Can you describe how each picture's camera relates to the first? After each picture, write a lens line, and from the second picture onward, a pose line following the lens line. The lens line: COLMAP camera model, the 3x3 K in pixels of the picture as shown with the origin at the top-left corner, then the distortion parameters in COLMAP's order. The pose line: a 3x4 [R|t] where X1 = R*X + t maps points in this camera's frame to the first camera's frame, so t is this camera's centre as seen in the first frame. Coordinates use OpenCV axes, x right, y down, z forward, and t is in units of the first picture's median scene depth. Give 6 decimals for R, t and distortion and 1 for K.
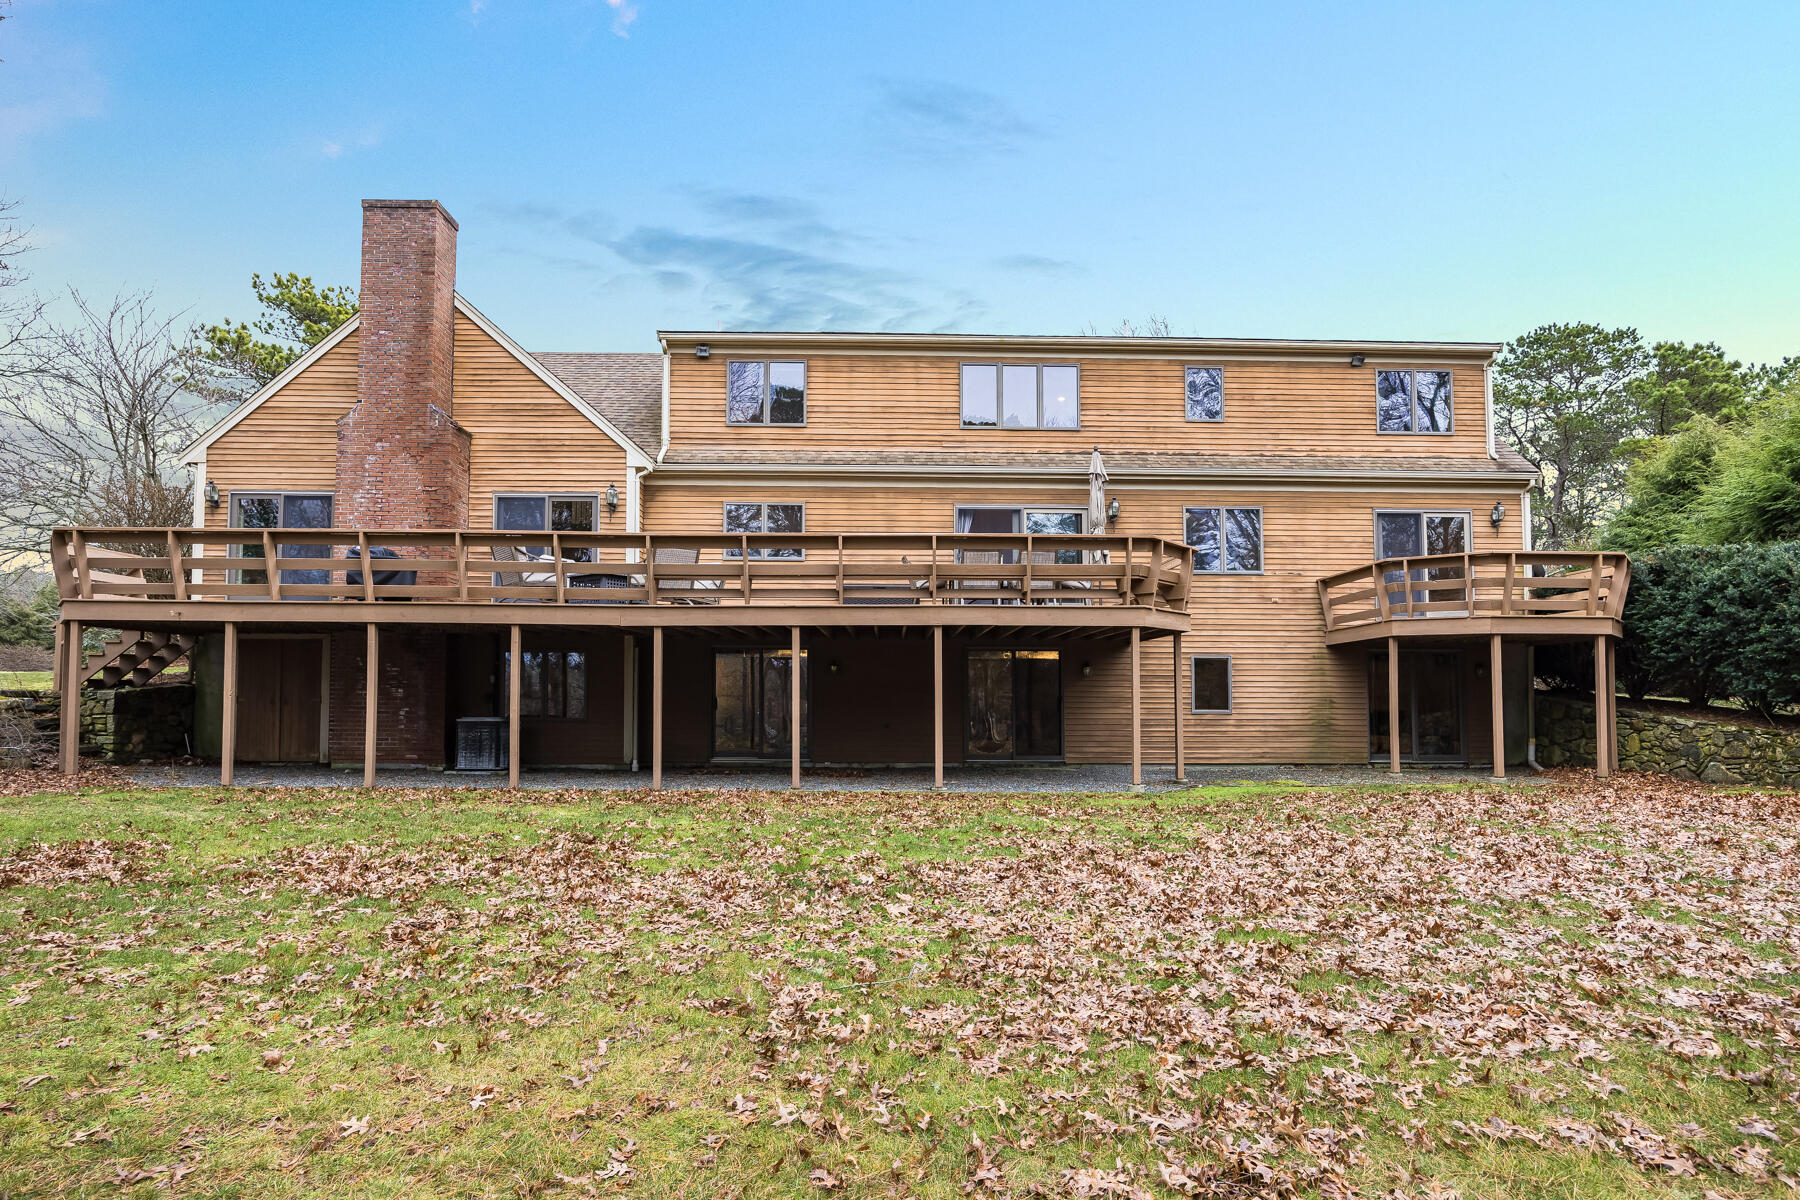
lens RADIAL K [[937.9, 0, 901.7], [0, 937.9, 666.5], [0, 0, 1]] dist [-0.008741, -0.000062]
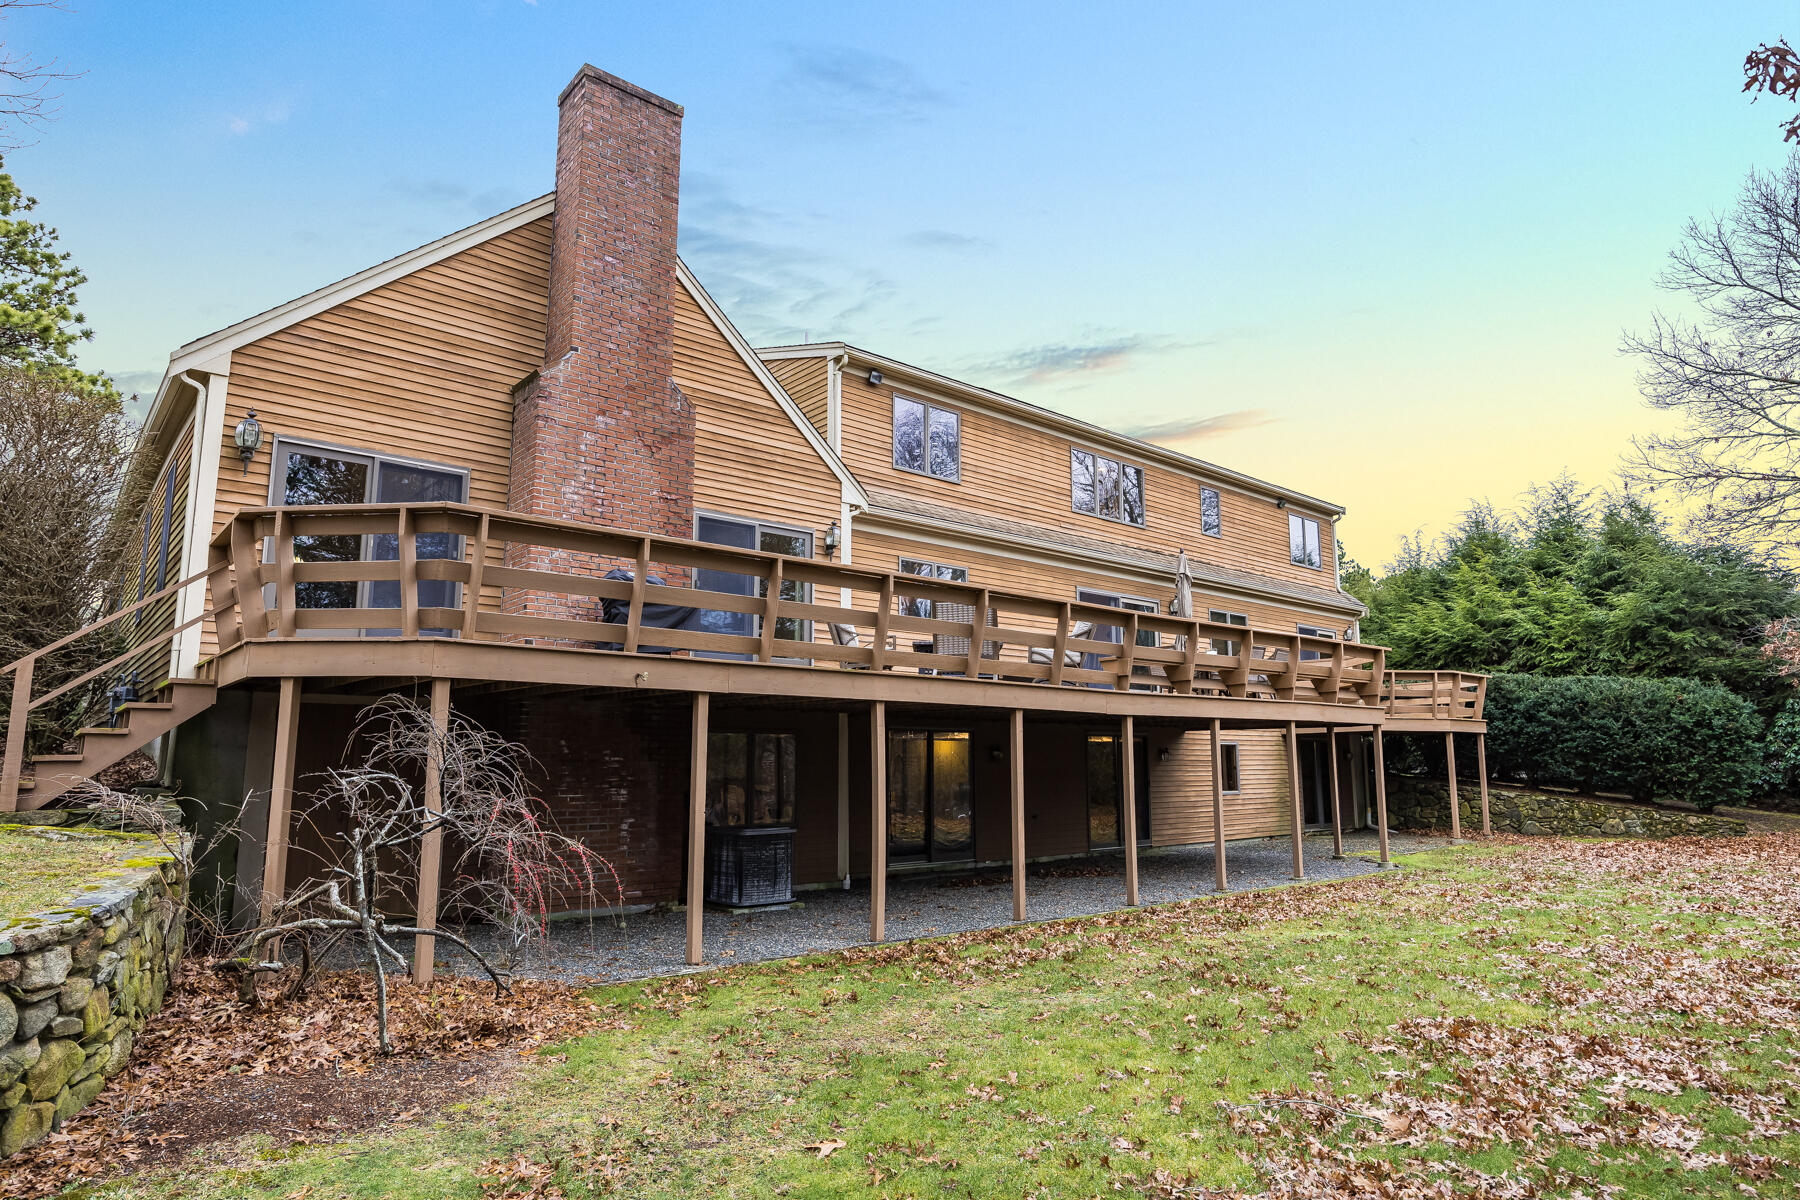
lens RADIAL K [[1047.2, 0, 900.0], [0, 1047.2, 600.0], [0, 0, 1]] dist [-0.004736, -0.001157]
pose [[0.766490, 0.092618, 0.635543, -0.823855], [-0.017852, 0.992237, -0.123070, -0.019881], [-0.642008, 0.082986, 0.762194, 0.290836]]
